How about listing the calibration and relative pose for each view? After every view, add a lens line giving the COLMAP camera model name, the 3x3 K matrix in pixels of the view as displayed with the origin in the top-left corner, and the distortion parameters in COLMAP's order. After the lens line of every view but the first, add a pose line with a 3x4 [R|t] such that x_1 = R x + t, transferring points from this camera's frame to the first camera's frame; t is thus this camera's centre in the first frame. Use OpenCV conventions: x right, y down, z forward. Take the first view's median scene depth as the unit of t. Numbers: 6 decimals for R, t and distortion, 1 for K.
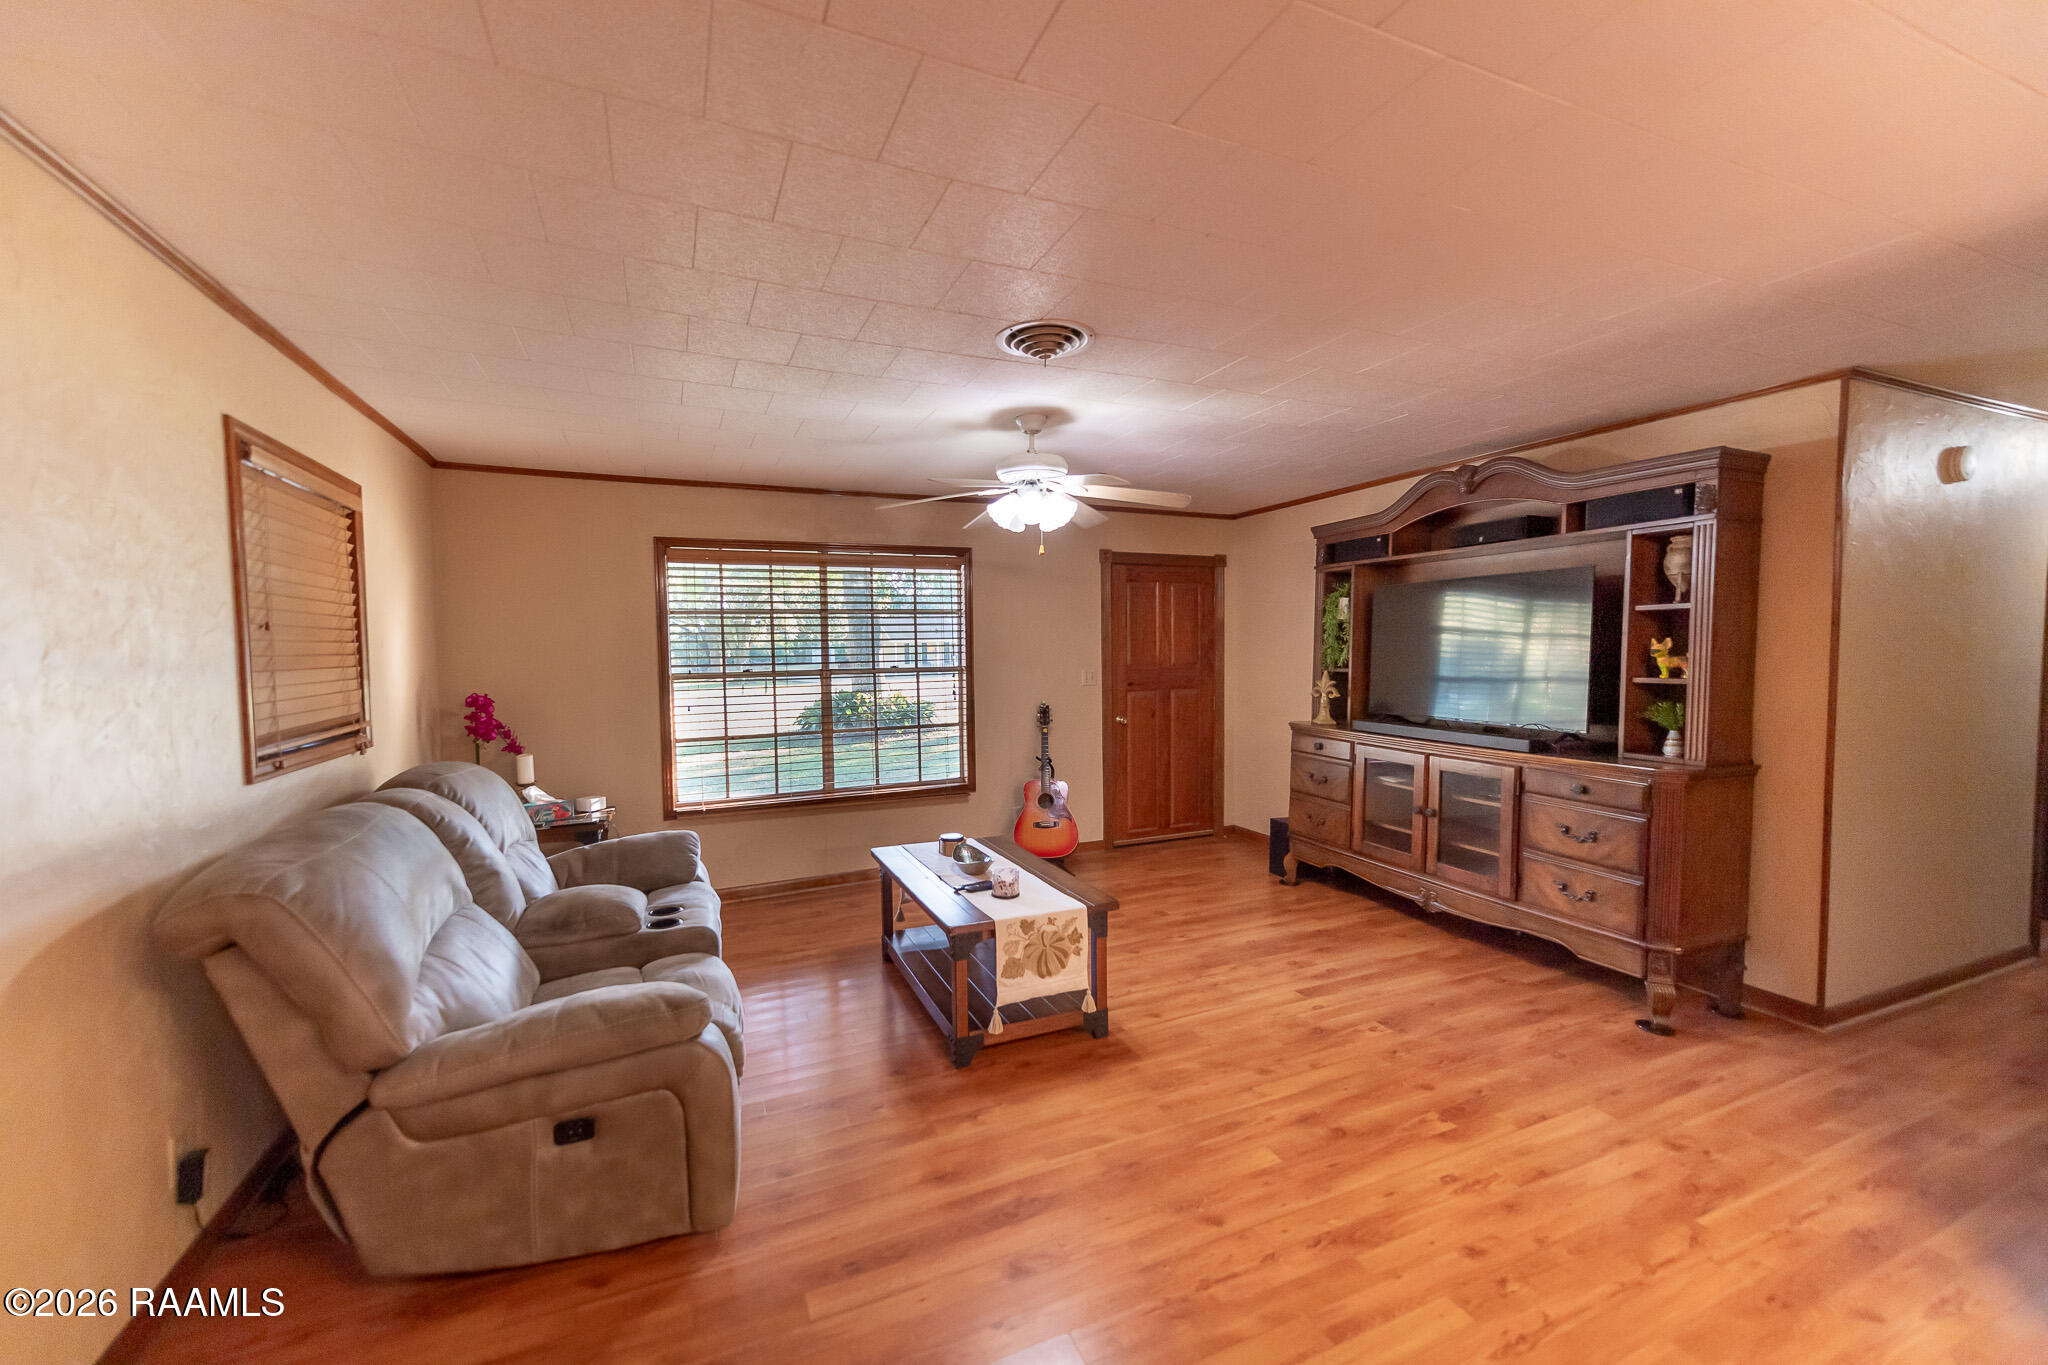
lens RADIAL K [[816.9, 0, 1018.3], [0, 816.9, 683.9], [0, 0, 1]] dist [0.015619, -0.001363]
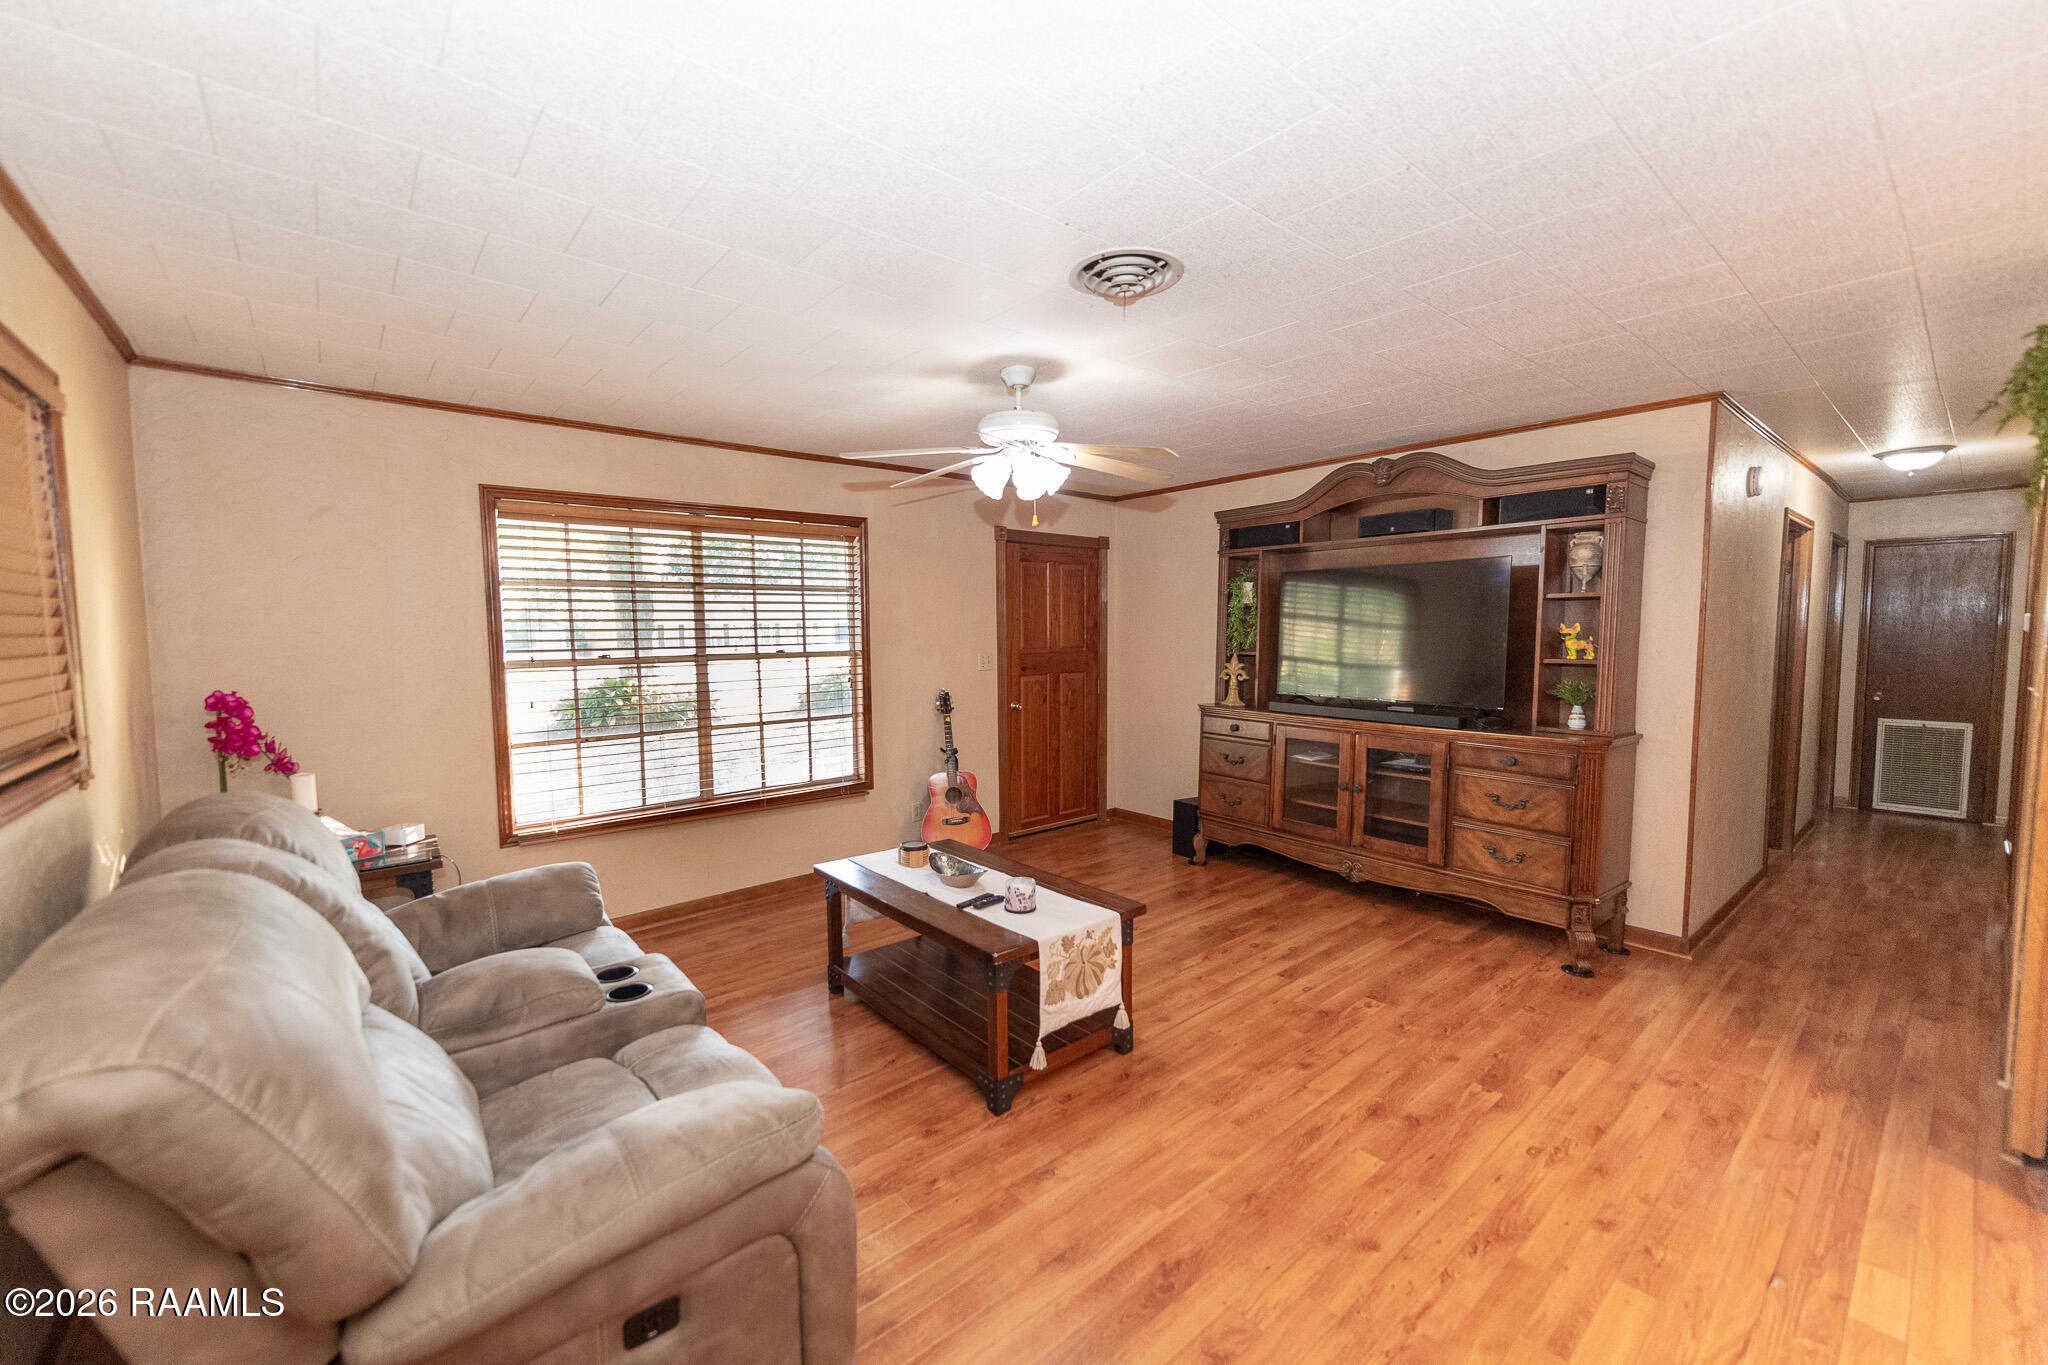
lens RADIAL K [[816.9, 0, 1019.2], [0, 816.9, 686.5], [0, 0, 1]] dist [0.015619, -0.001363]
pose [[0.957281, -0.016167, 0.288706, -0.252941], [0.009340, 0.999644, 0.025009, -0.004490], [-0.289007, -0.021244, 0.957091, 0.147977]]
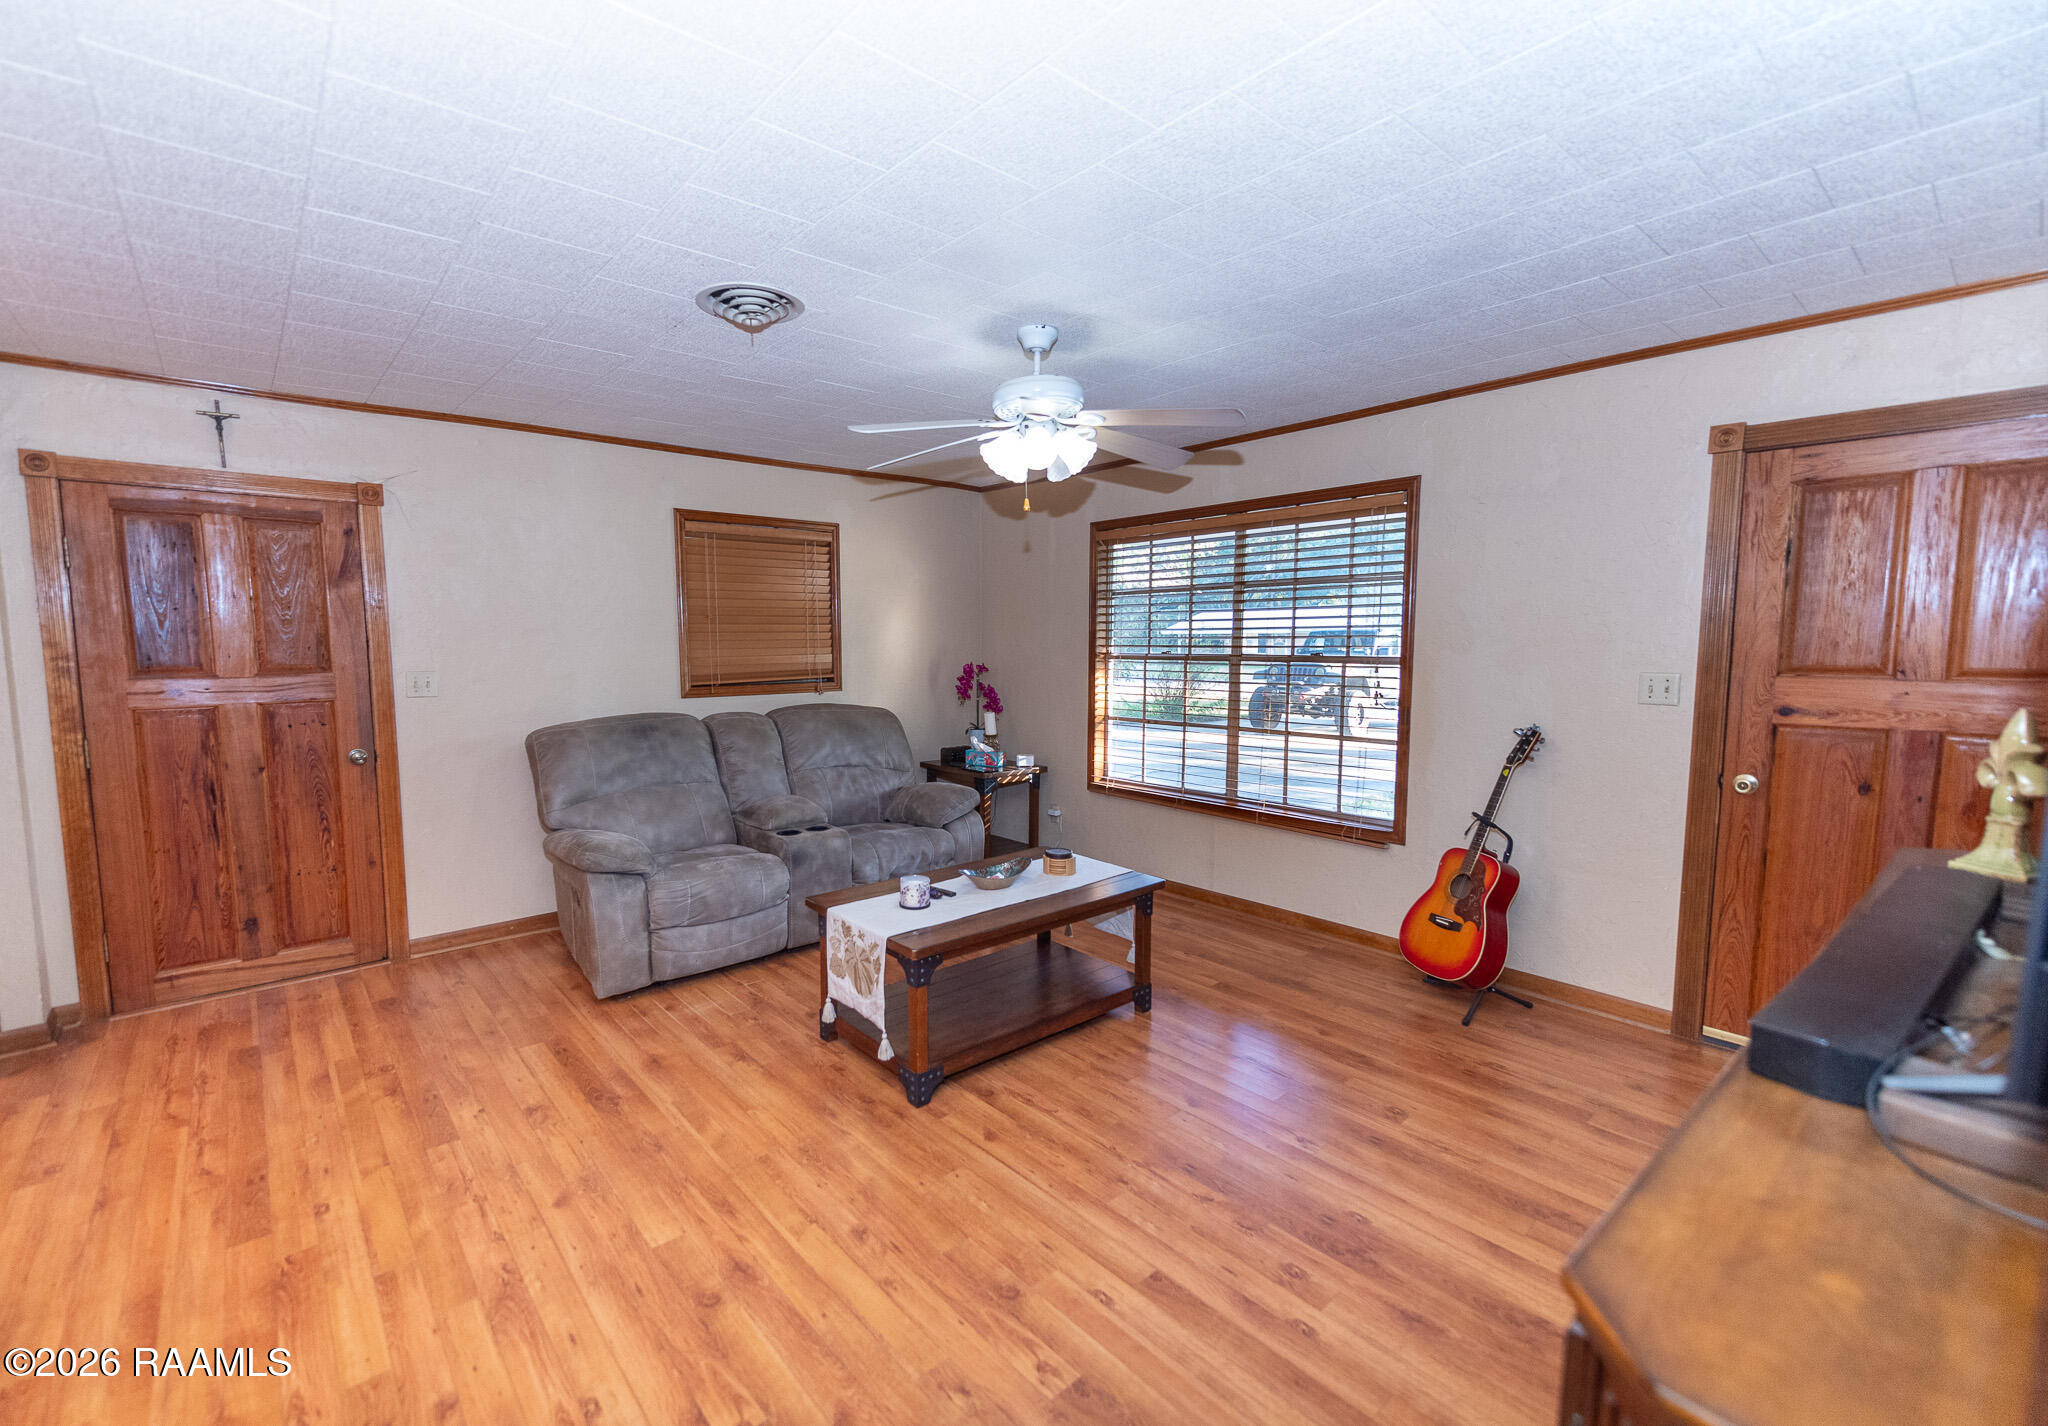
lens RADIAL K [[876.6, 0, 968.2], [0, 876.6, 726.0], [0, 0, 1]] dist [0.015706, -0.003779]
pose [[0.274287, 0.112778, -0.955012, 0.848341], [-0.045781, 0.993505, 0.104175, -0.039268], [0.960558, 0.015148, 0.277668, 0.738331]]
